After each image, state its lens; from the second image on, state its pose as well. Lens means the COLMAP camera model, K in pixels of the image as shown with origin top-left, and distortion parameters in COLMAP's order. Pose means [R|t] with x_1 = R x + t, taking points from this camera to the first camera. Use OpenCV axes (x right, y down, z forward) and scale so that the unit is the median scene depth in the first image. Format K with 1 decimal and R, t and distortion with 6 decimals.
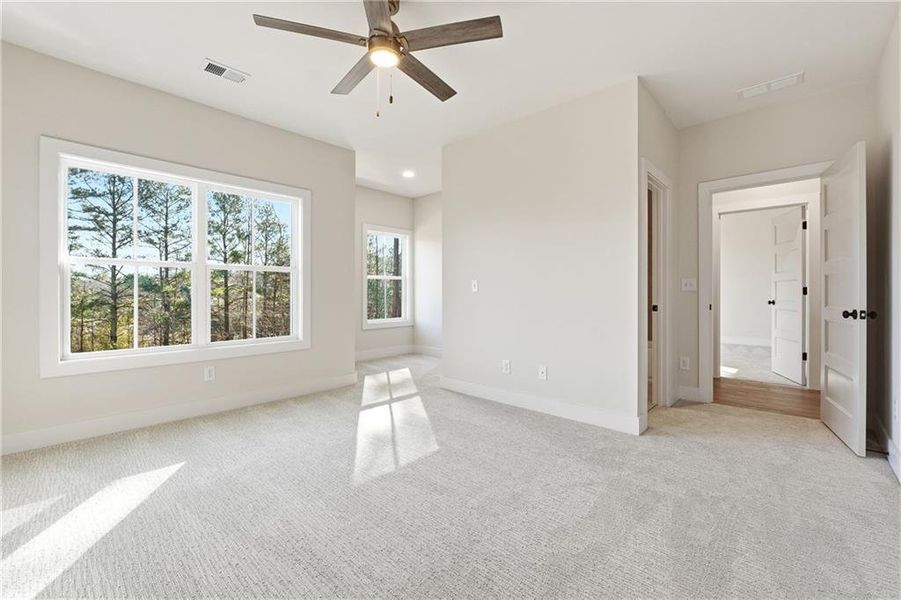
lens RADIAL K [[380.6, 0, 449.1], [0, 380.6, 291.1], [0, 0, 1]] dist [-0.024683, 0.006269]
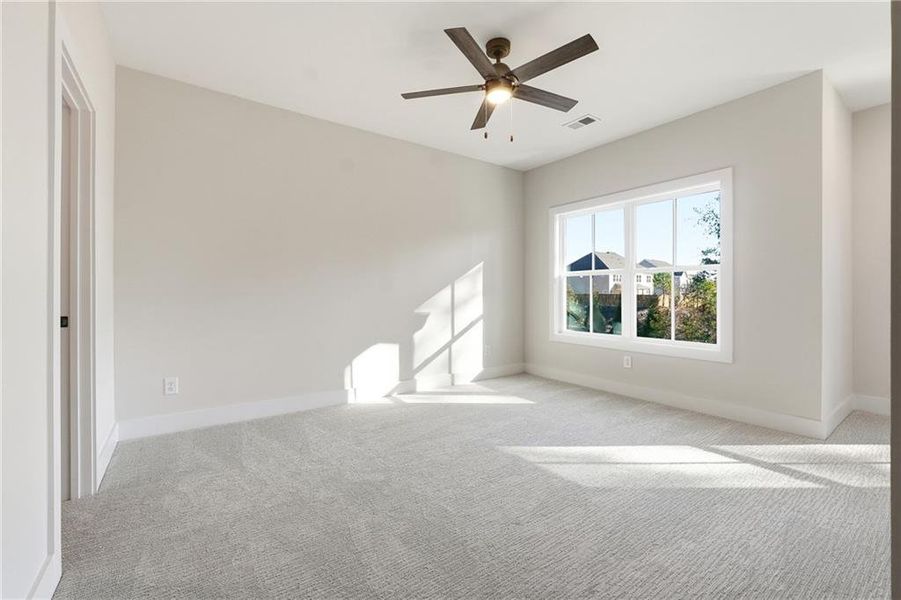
lens RADIAL K [[380.6, 0, 449.1], [0, 380.6, 291.1], [0, 0, 1]] dist [-0.024683, 0.006269]
pose [[-0.202587, -0.001607, -0.979263, 0.706751], [0.000974, 0.999998, -0.001843, -0.004134], [0.979264, -0.001327, -0.202585, 0.744921]]
